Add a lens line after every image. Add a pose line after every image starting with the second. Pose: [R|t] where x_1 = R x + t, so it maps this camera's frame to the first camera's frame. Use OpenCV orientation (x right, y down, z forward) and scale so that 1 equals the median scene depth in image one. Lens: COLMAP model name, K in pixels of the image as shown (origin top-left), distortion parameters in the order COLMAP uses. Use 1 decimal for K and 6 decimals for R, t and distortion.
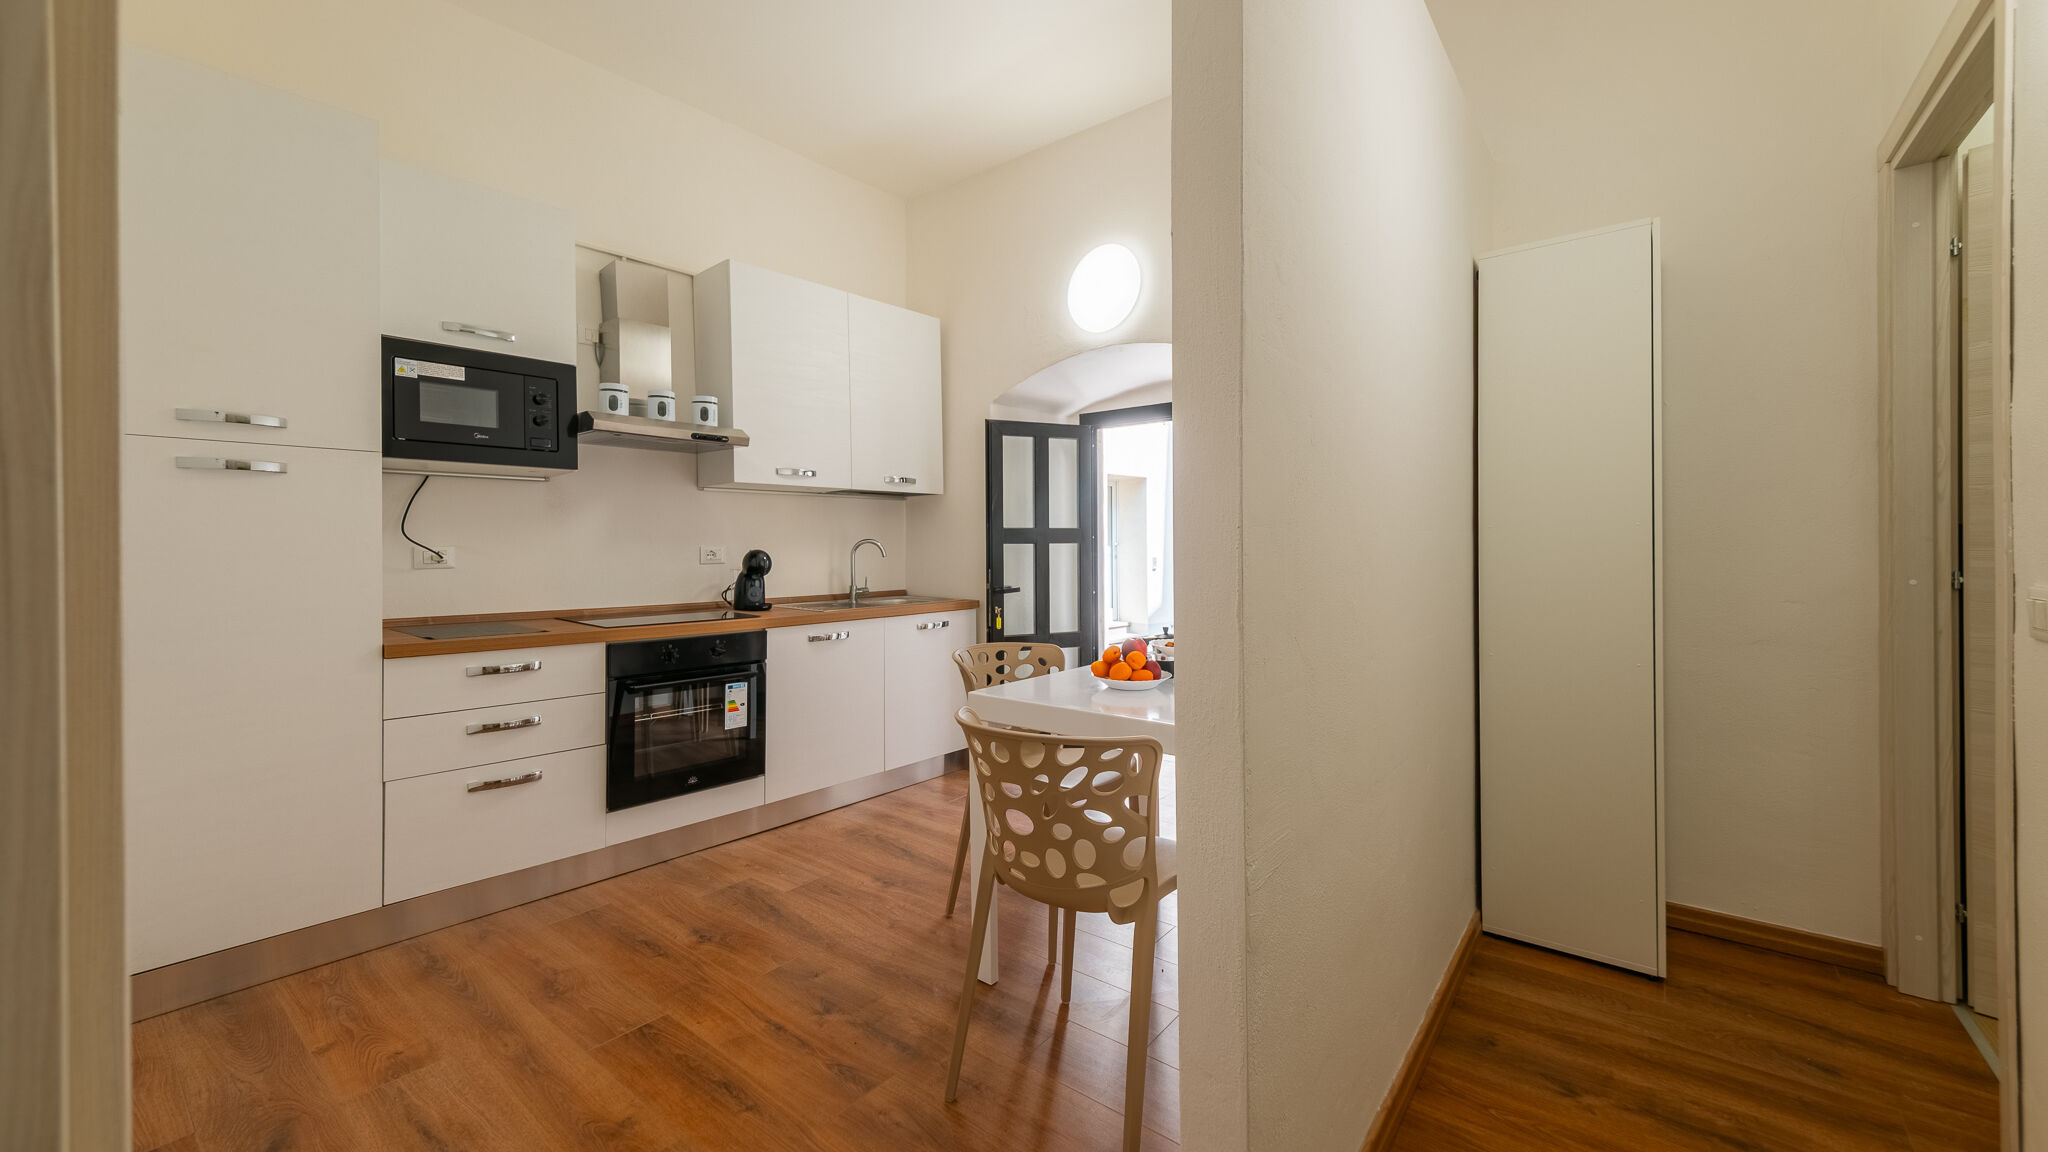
lens RADIAL K [[799.5, 0, 1054.4], [0, 799.5, 550.4], [0, 0, 1]] dist [-0.009235, -0.000521]
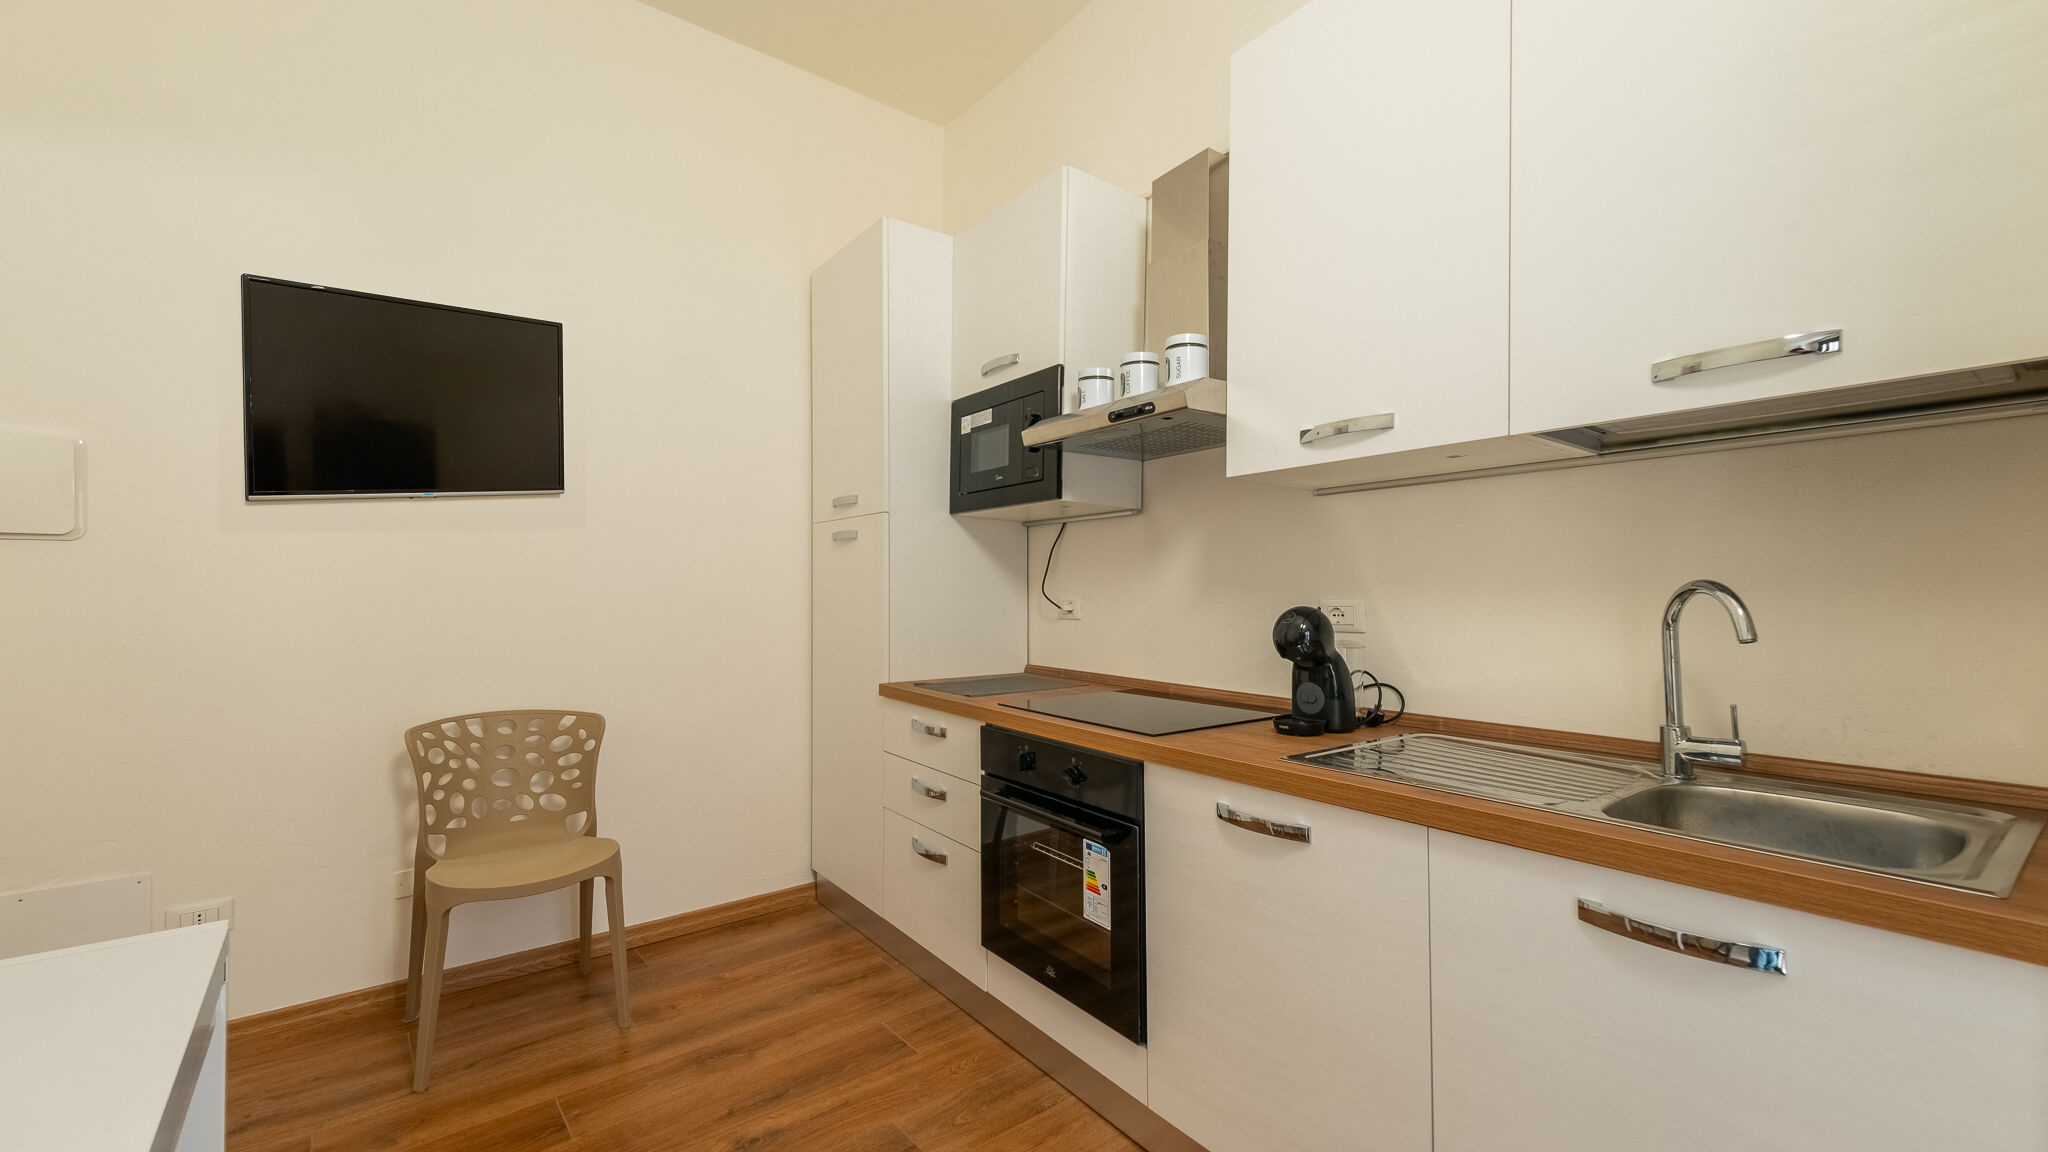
lens RADIAL K [[838.1, 0, 1062.3], [0, 838.1, 588.2], [0, 0, 1]] dist [0.001993, -0.002016]
pose [[-0.233698, -0.000887, -0.972309, 0.194932], [-0.003567, 0.999994, -0.000055, -0.014141], [0.972303, 0.003455, -0.233700, 1.217081]]
